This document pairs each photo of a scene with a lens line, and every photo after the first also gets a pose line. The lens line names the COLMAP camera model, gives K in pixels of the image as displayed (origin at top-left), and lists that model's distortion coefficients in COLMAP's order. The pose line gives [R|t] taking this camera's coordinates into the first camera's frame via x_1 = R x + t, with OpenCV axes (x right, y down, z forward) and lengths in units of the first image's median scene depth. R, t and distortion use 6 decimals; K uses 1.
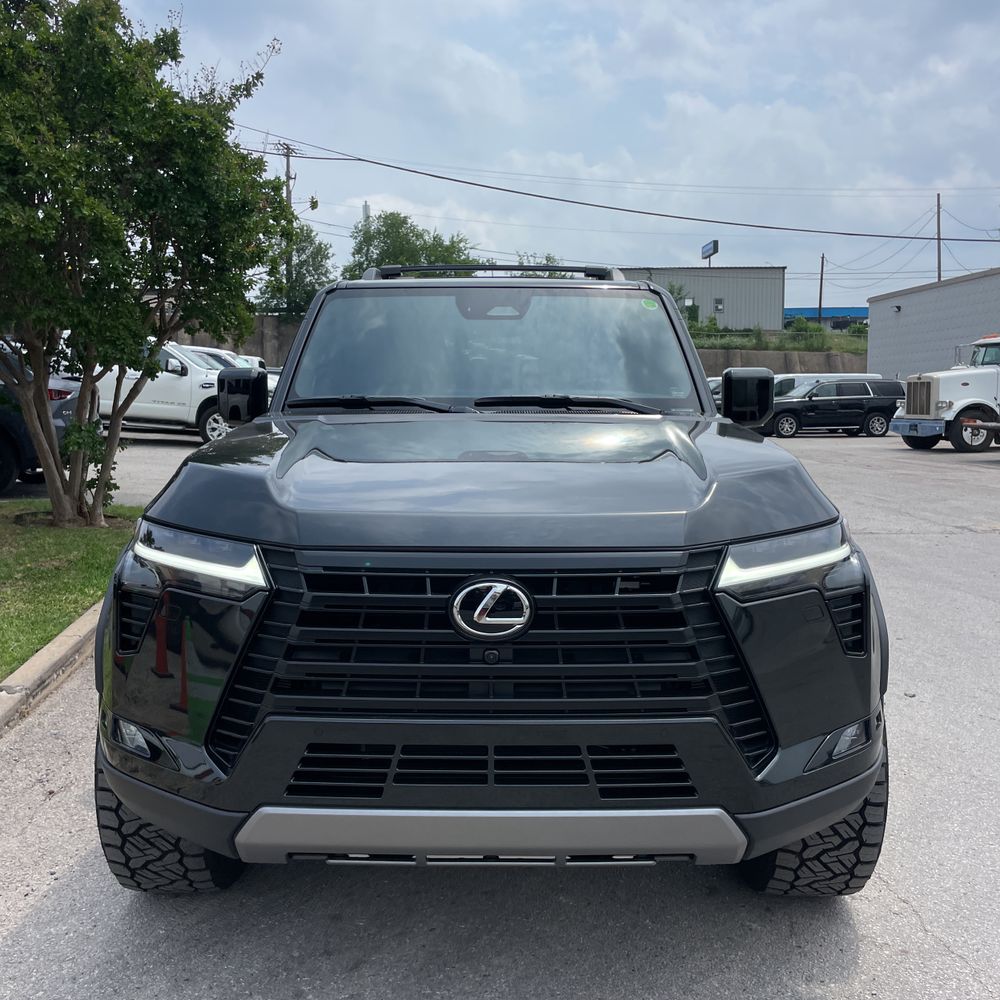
lens RADIAL K [[1002.0, 0, 500.0], [0, 1002.0, 500.0], [0, 0, 1]] dist [0.092361, -0.129943]
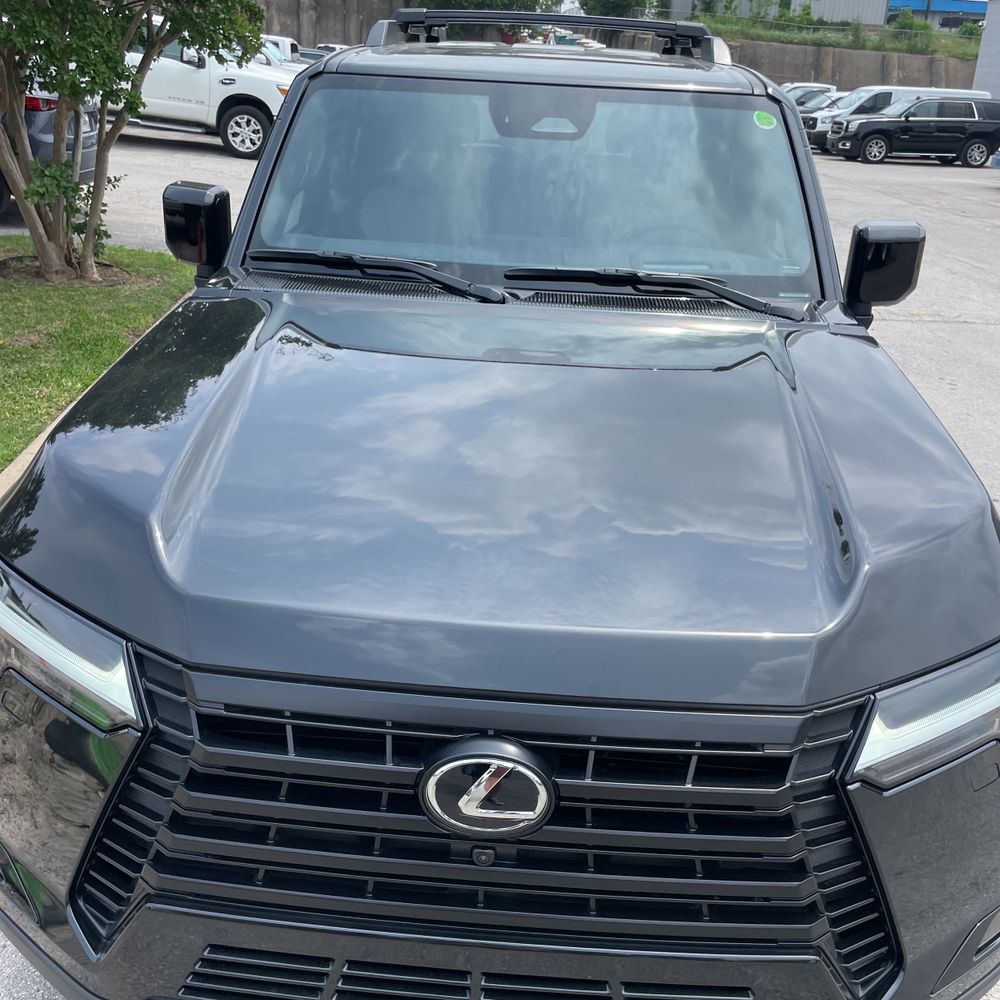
lens RADIAL K [[1002.0, 0, 500.0], [0, 1002.0, 500.0], [0, 0, 1]] dist [0.092361, -0.129943]
pose [[0.997361, 0.065199, -0.031929, 0.002039], [-0.053388, 0.956743, 0.285994, -0.063302], [0.049194, -0.283534, 0.957699, 0.112895]]
